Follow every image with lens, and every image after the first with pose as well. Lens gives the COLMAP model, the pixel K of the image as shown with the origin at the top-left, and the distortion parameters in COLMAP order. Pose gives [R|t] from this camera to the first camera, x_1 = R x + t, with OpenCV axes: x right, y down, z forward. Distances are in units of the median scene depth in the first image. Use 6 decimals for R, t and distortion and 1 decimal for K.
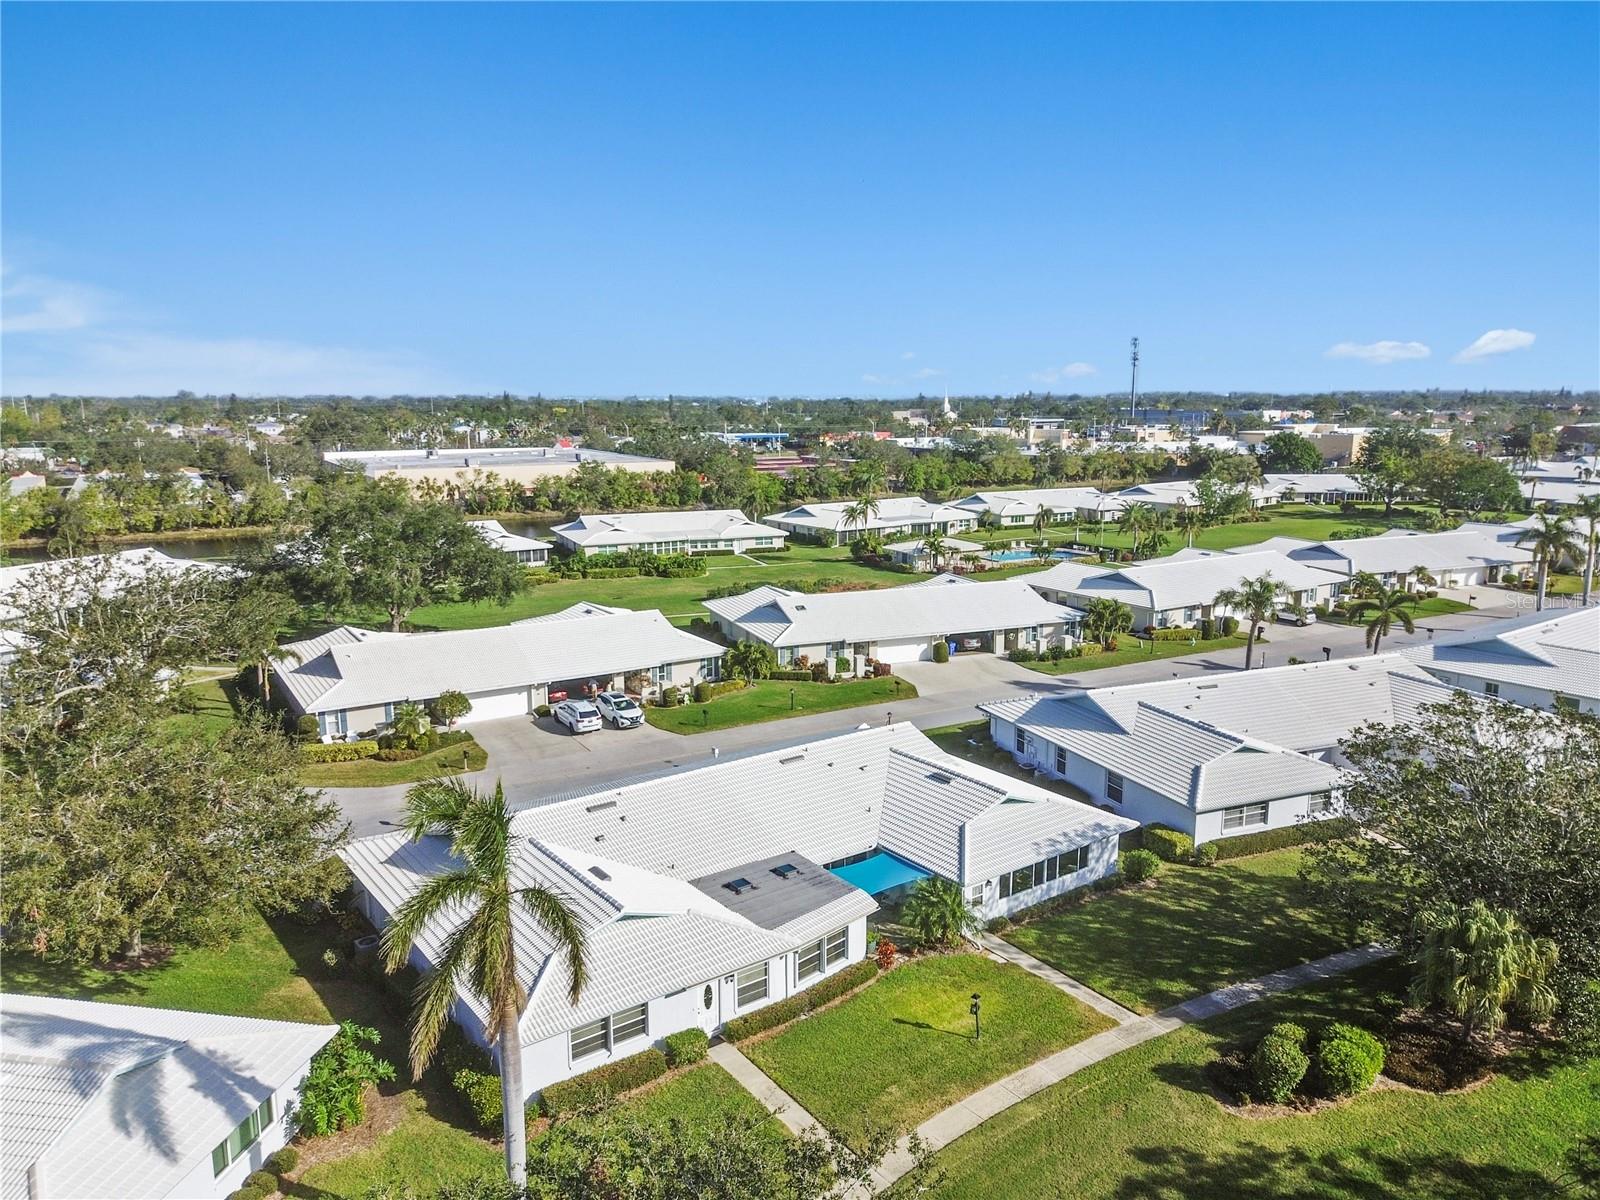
lens RADIAL K [[1137.6, 0, 800.0], [0, 1137.6, 600.0], [0, 0, 1]] dist [0.070479, -0.088903]
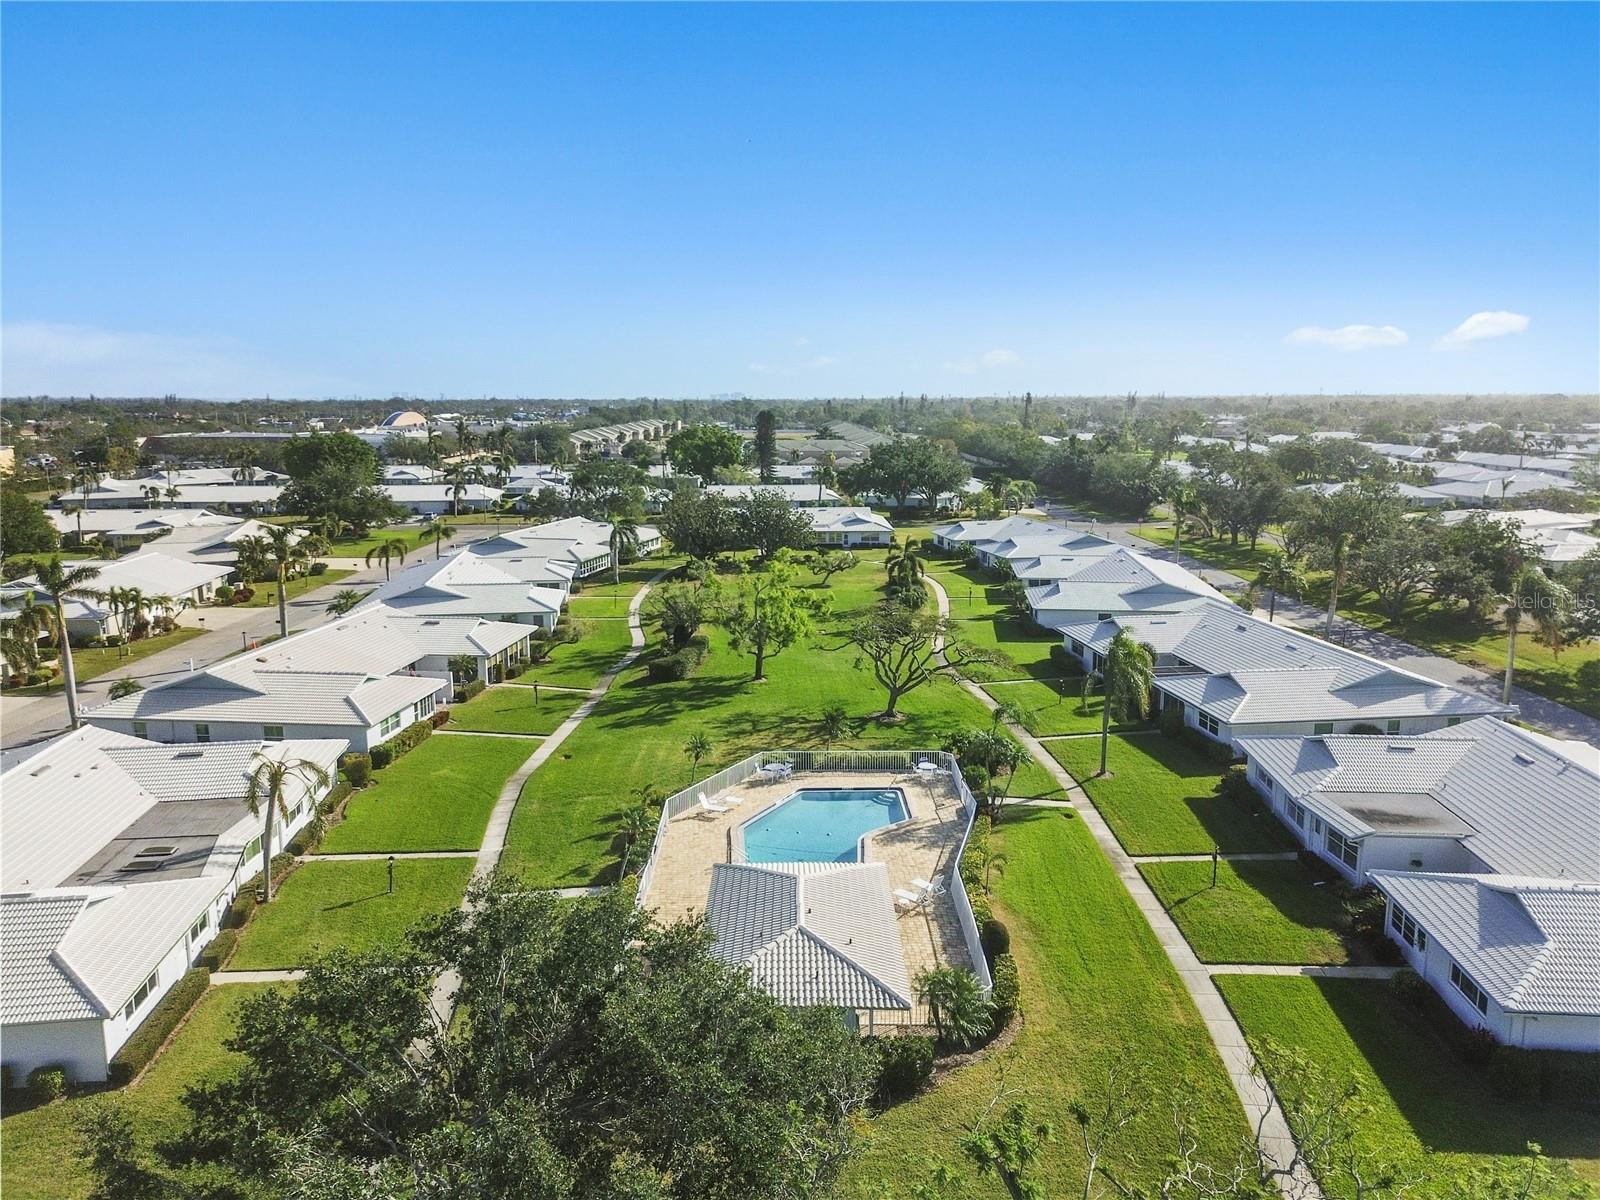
lens RADIAL K [[1137.6, 0, 800.0], [0, 1137.6, 600.0], [0, 0, 1]] dist [0.070479, -0.088903]
pose [[0.487264, -0.155784, 0.859247, 0.495460], [0.161359, 0.983077, 0.086731, -0.084548], [-0.858218, 0.096386, 0.504155, 0.432603]]
